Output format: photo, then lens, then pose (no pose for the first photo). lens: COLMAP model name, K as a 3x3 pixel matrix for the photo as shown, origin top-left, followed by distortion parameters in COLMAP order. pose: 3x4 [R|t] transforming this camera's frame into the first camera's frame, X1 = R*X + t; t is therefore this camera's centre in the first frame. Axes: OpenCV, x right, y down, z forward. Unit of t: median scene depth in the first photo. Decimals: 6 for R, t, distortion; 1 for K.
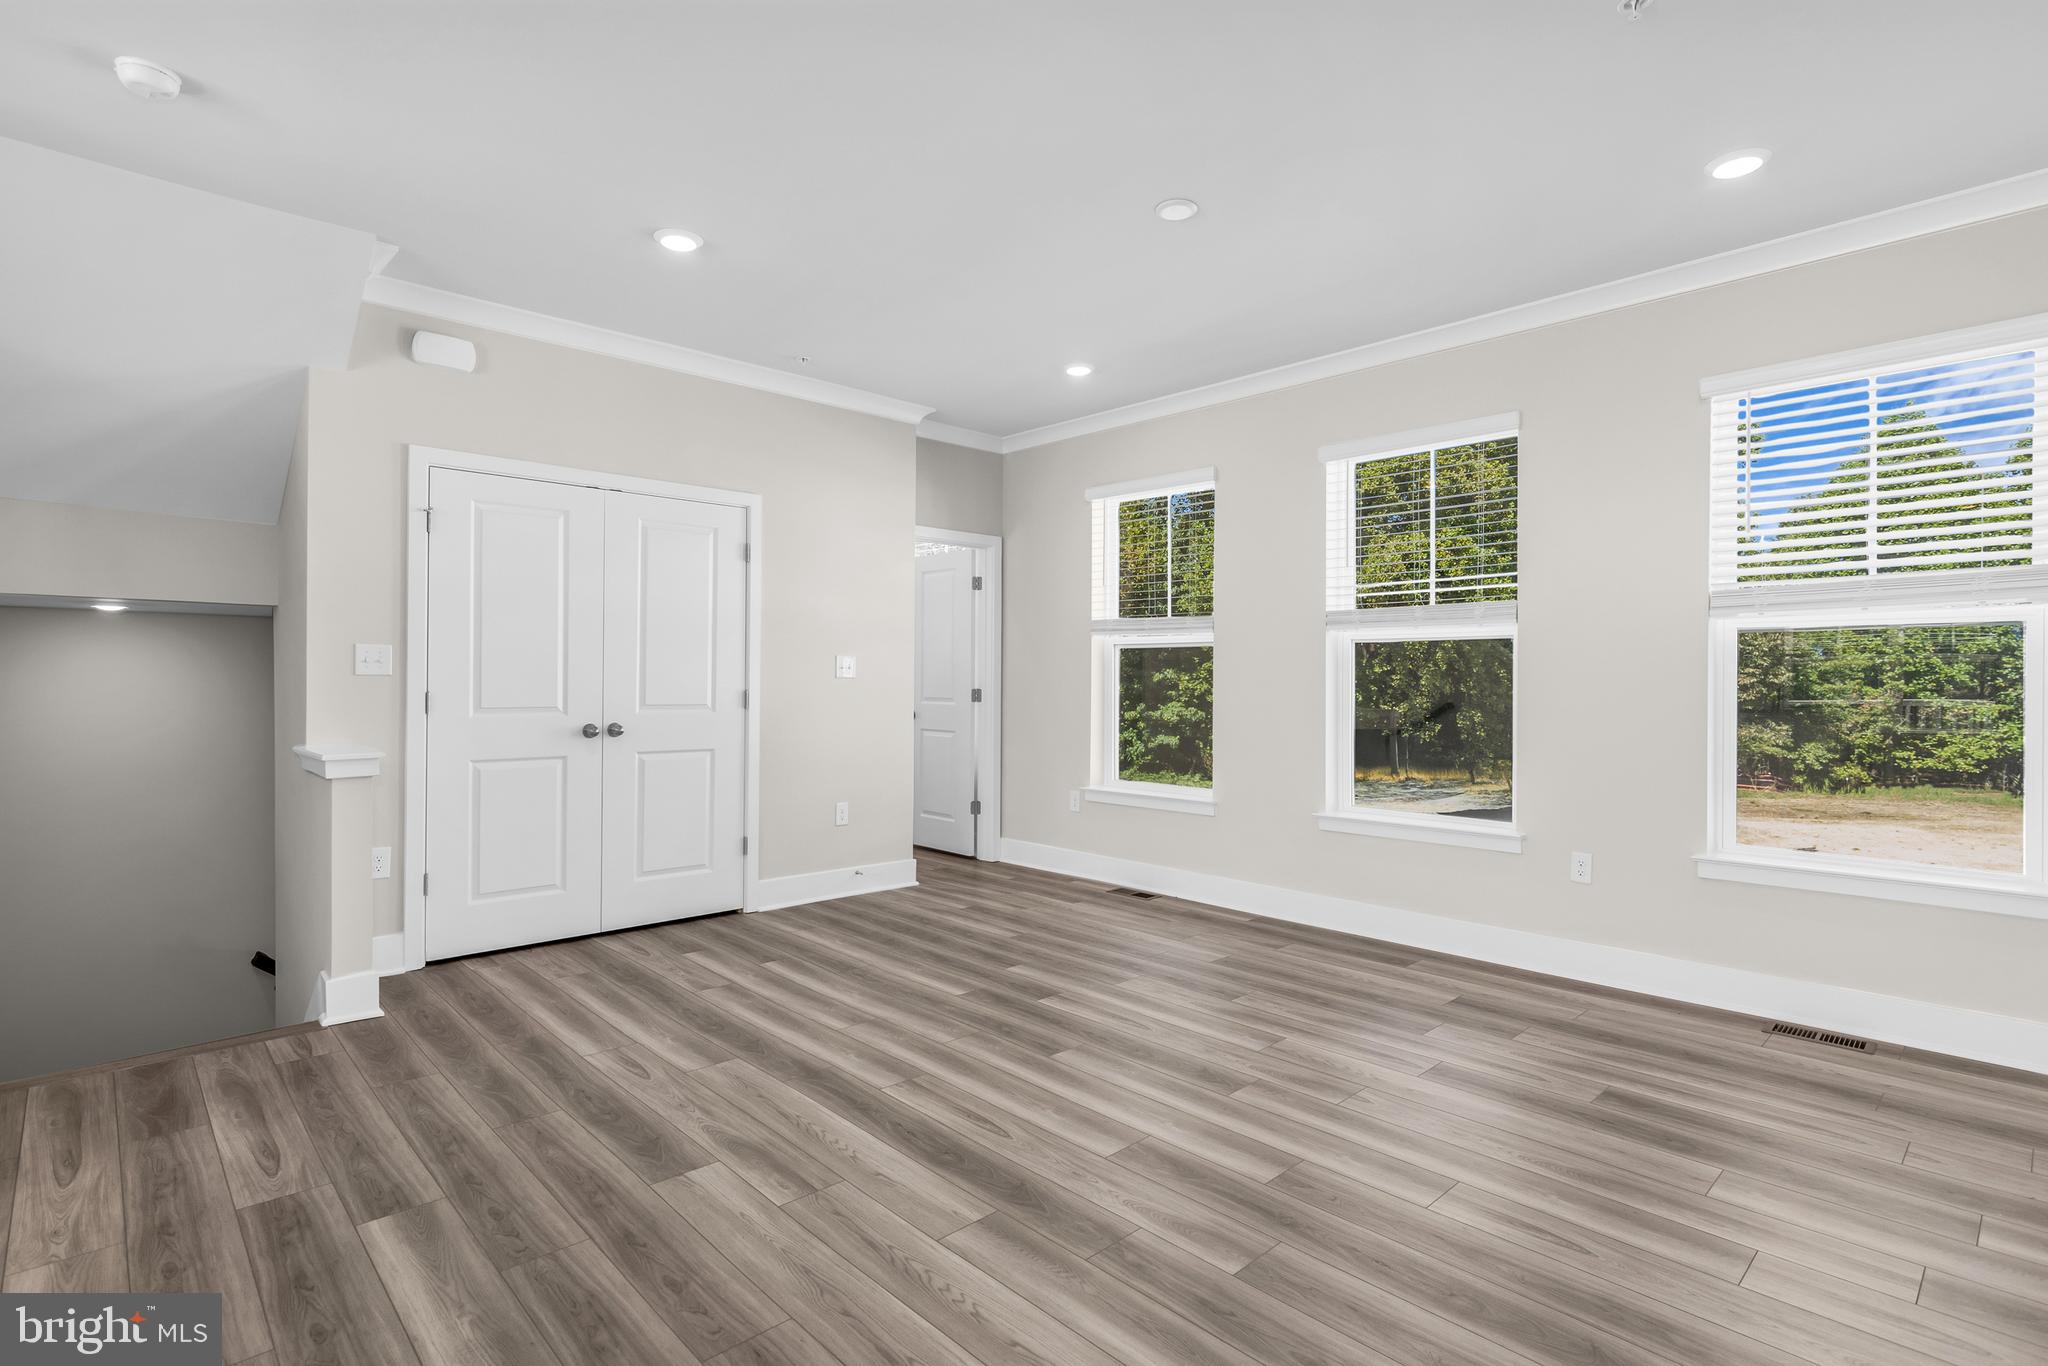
lens RADIAL K [[989.7, 0, 1016.2], [0, 989.7, 678.3], [0, 0, 1]] dist [0.003698, 0.000646]
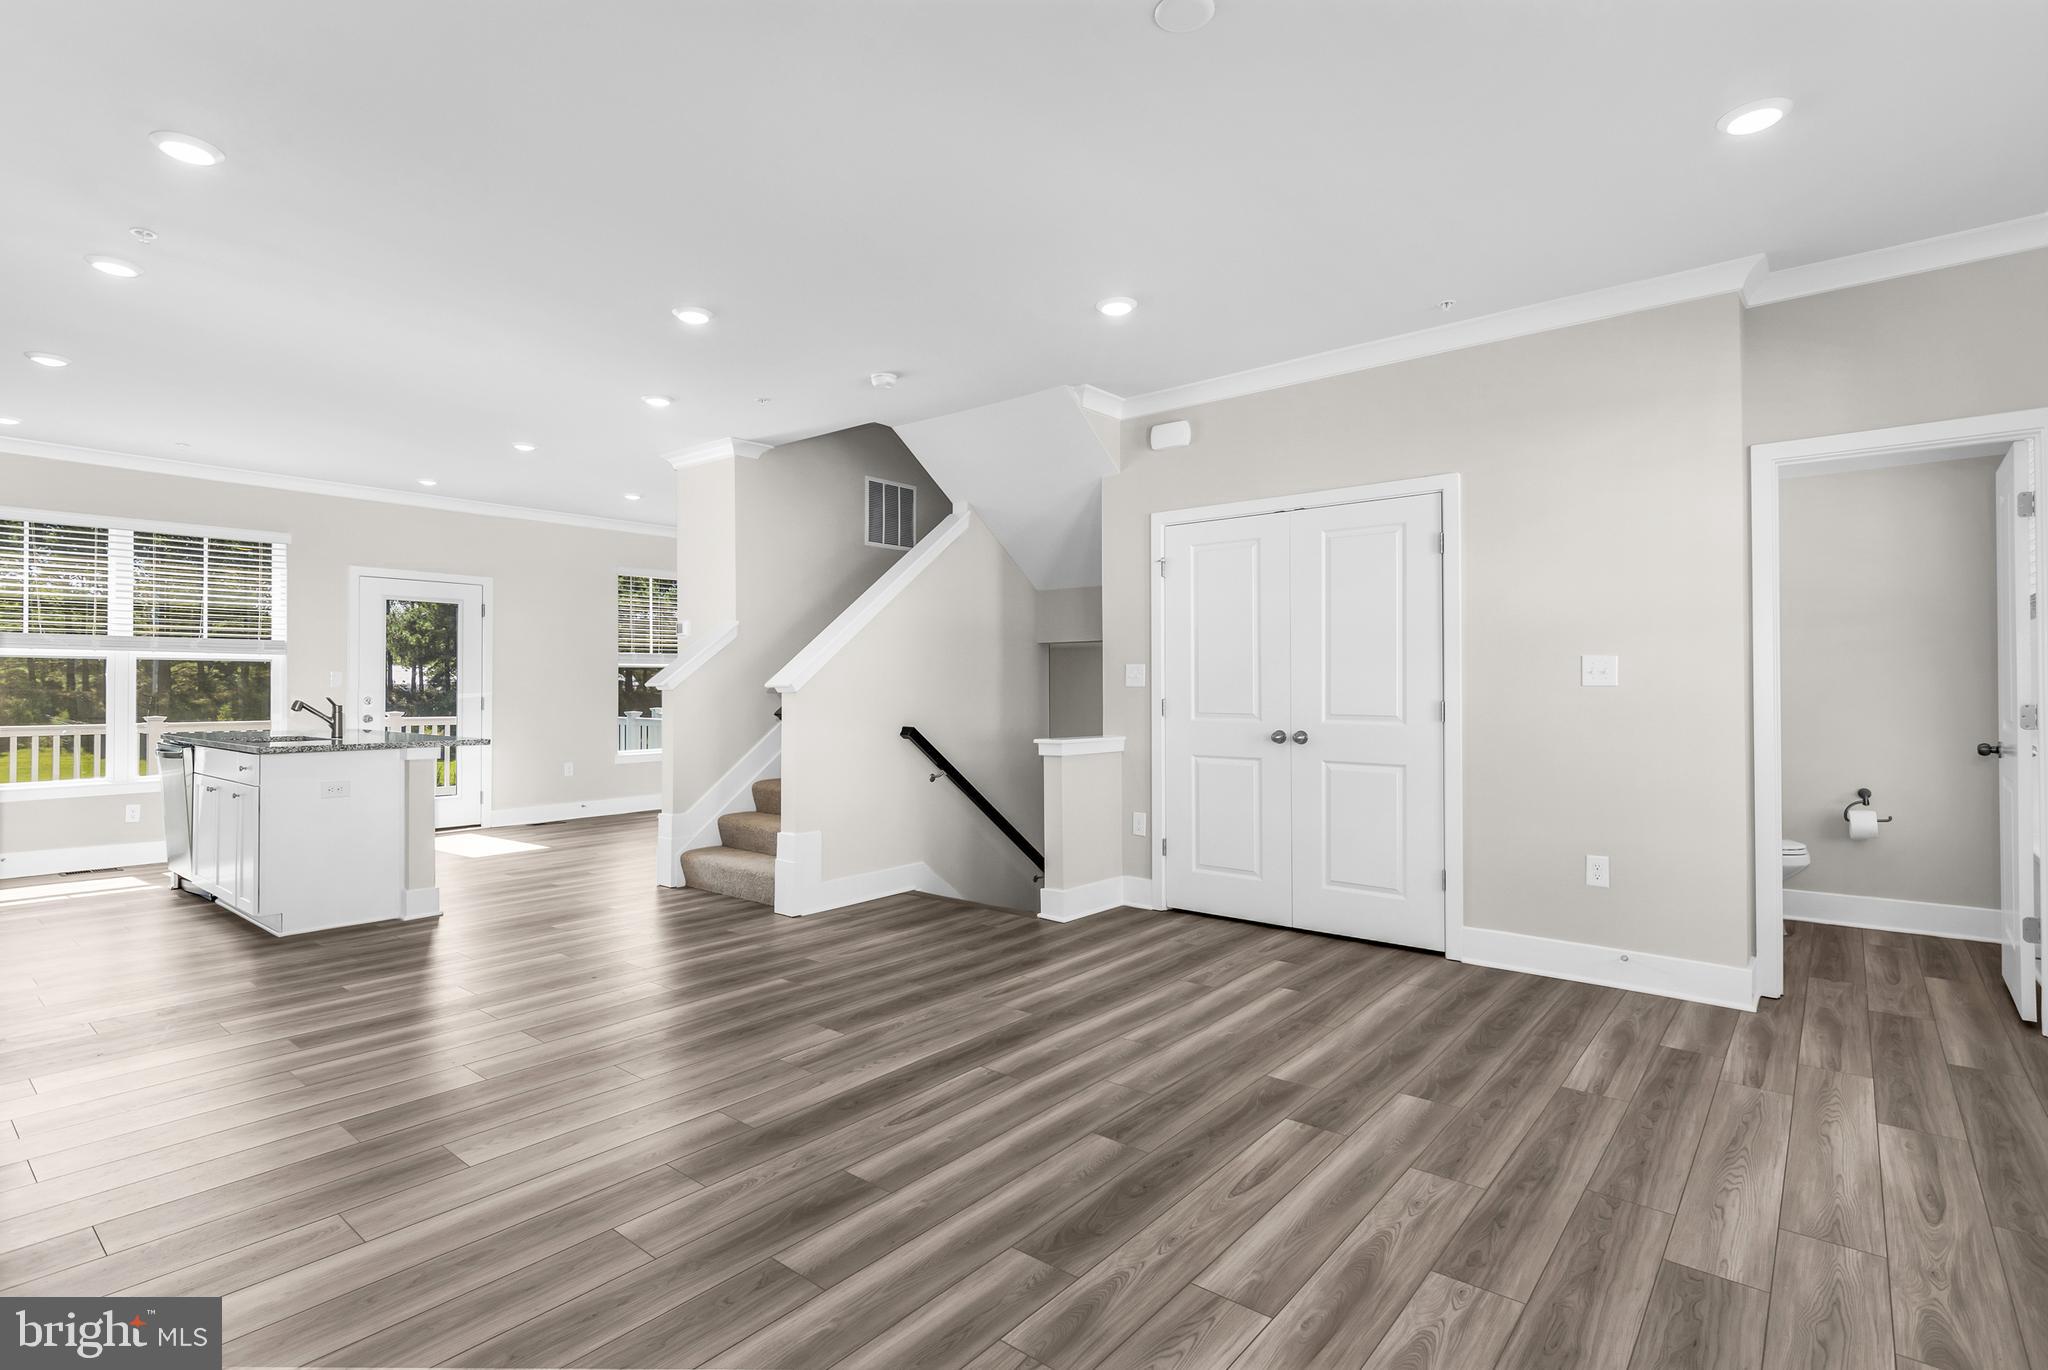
lens RADIAL K [[989.7, 0, 1017.6], [0, 989.7, 689.5], [0, 0, 1]] dist [0.003698, 0.000646]
pose [[0.122466, -0.003530, -0.992466, 0.687886], [0.003917, 0.999988, -0.003073, 0.003460], [0.992465, -0.003511, 0.122478, 0.659139]]
